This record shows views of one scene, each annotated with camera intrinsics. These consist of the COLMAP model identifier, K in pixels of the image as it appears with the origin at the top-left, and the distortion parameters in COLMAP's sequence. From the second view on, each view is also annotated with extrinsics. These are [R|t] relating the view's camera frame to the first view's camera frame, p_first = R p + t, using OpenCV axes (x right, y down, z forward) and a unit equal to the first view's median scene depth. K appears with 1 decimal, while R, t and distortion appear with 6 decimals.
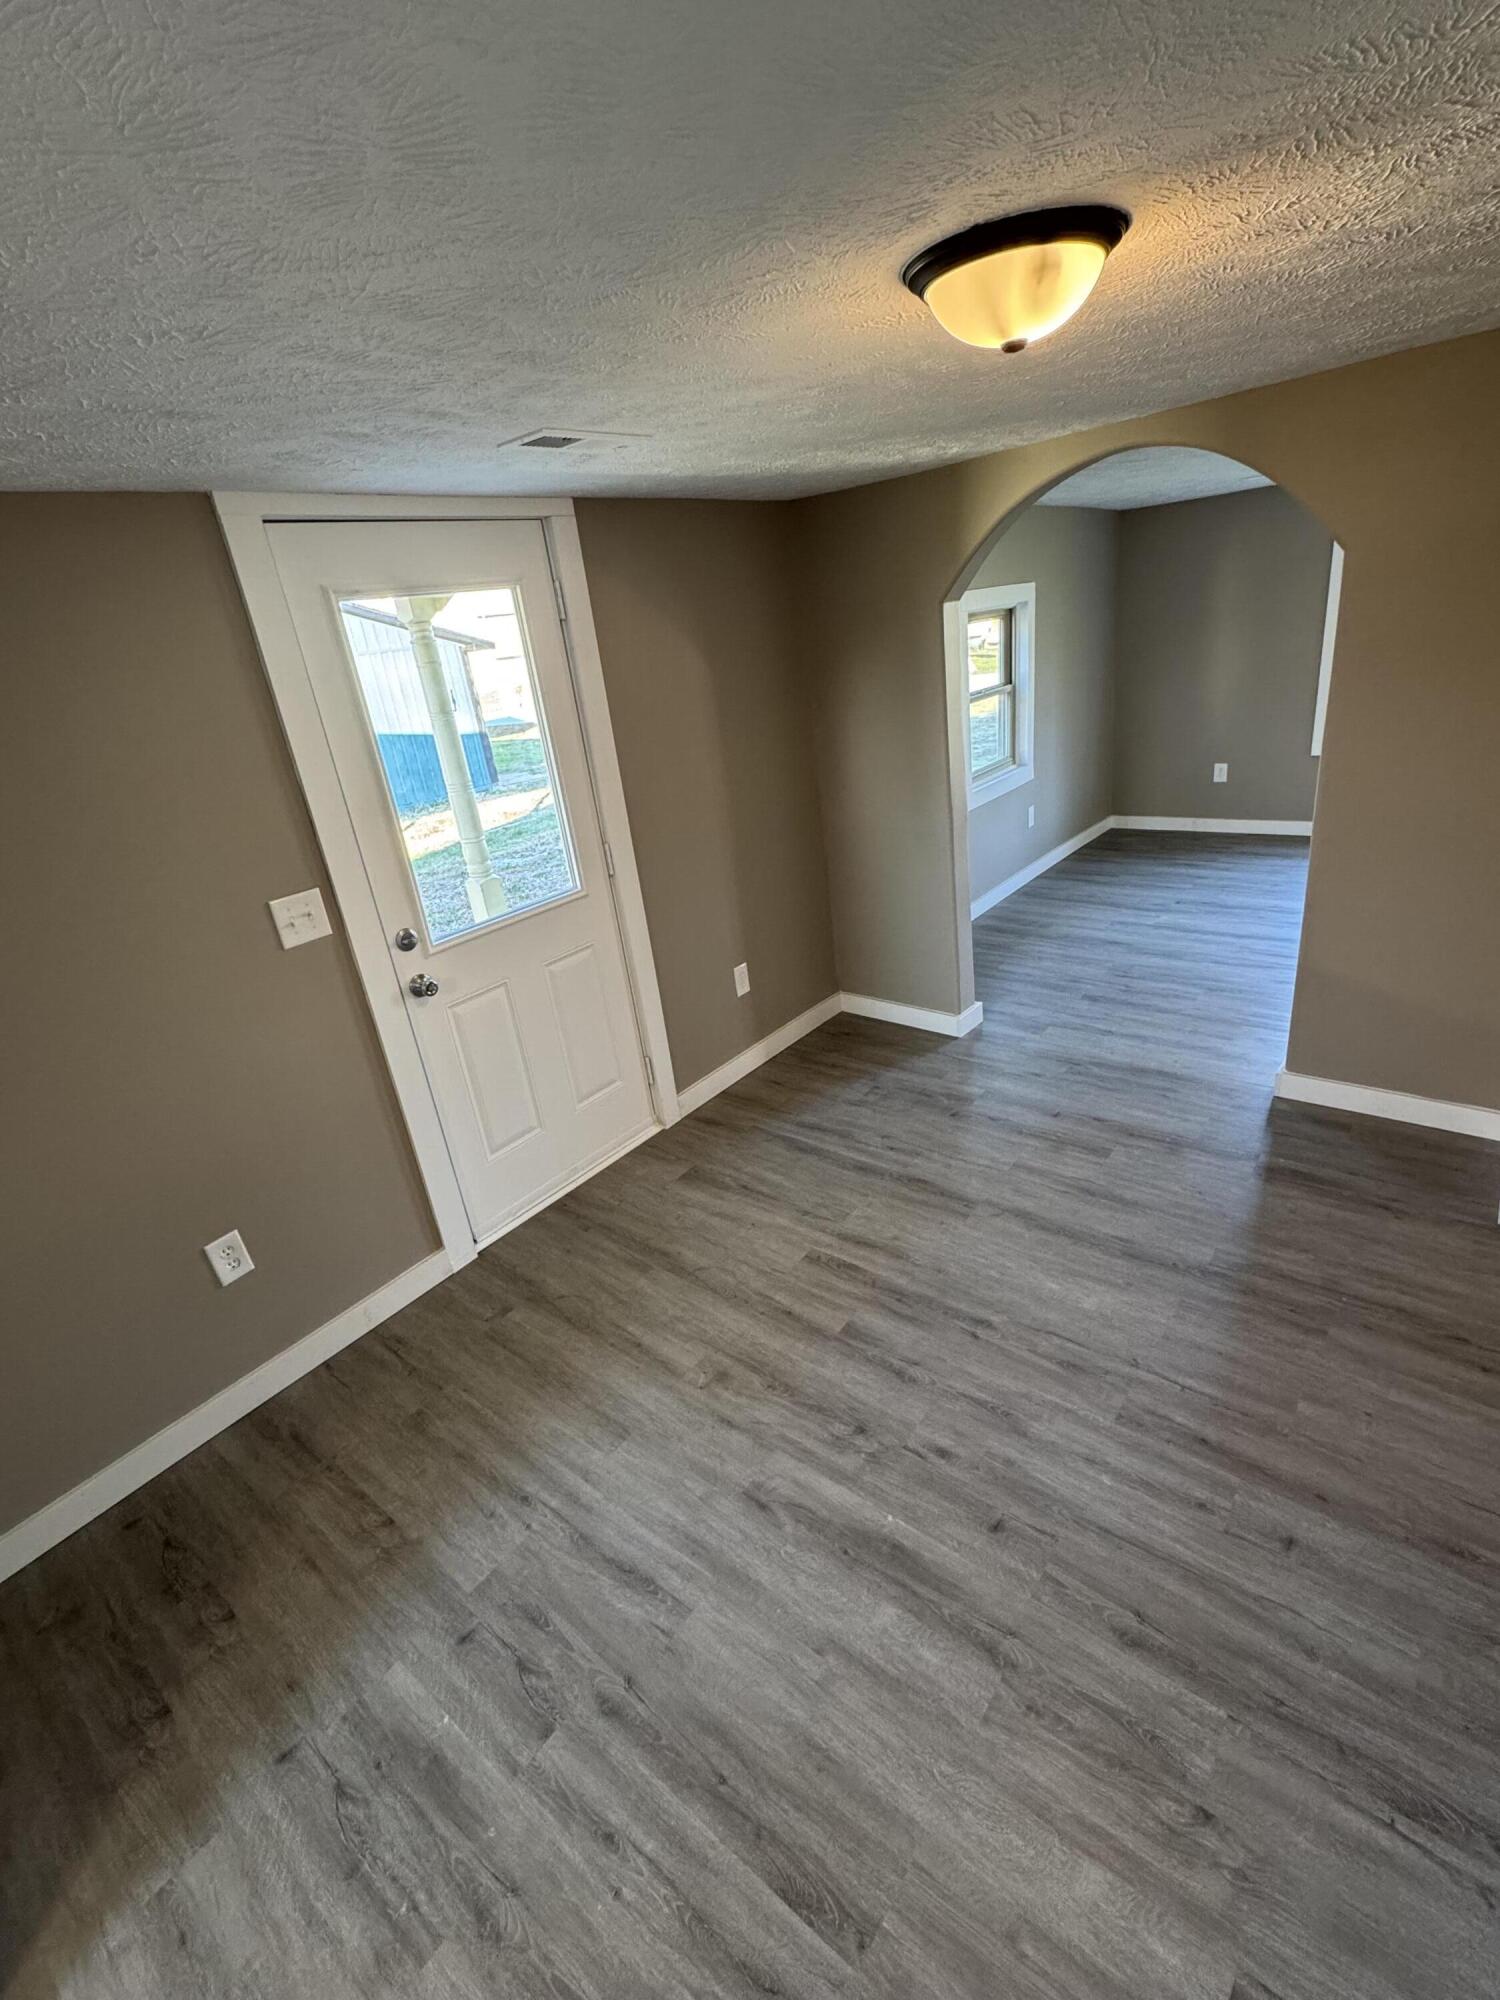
lens RADIAL K [[895.2, 0, 746.3], [0, 895.2, 1004.3], [0, 0, 1]] dist [-0.002811, 0.000723]
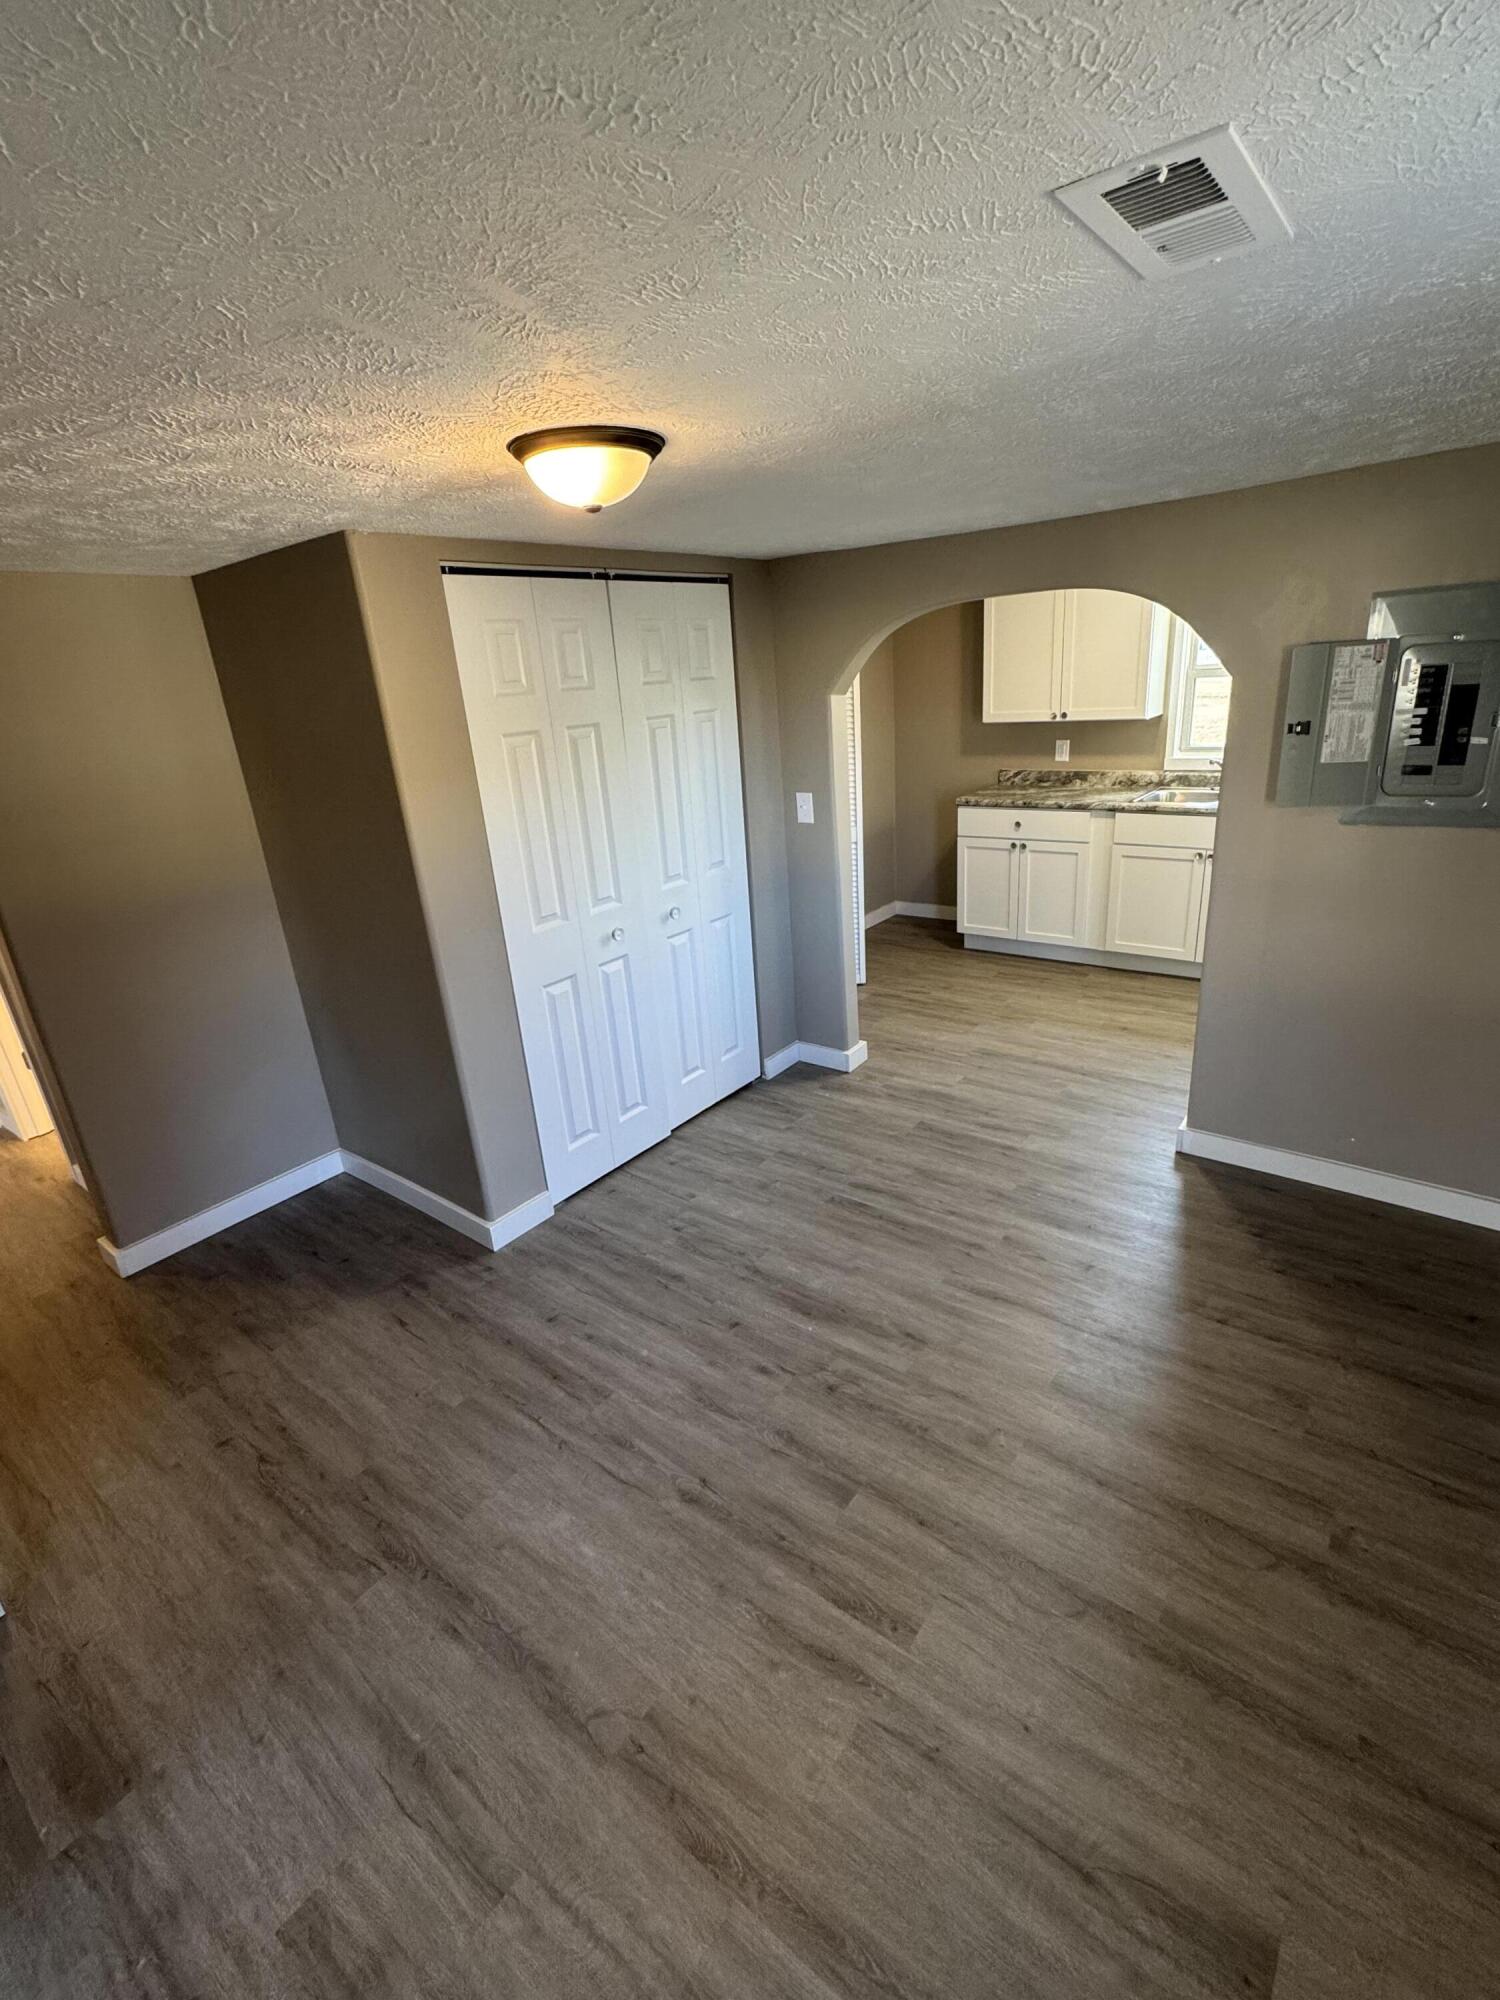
lens RADIAL K [[895.2, 0, 749.2], [0, 895.2, 994.8], [0, 0, 1]] dist [-0.002811, 0.000723]
pose [[-0.981226, 0.188255, 0.041904, 0.089991], [0.166204, 0.715172, 0.678900, -0.643911], [0.097838, 0.673119, -0.733034, 1.477962]]
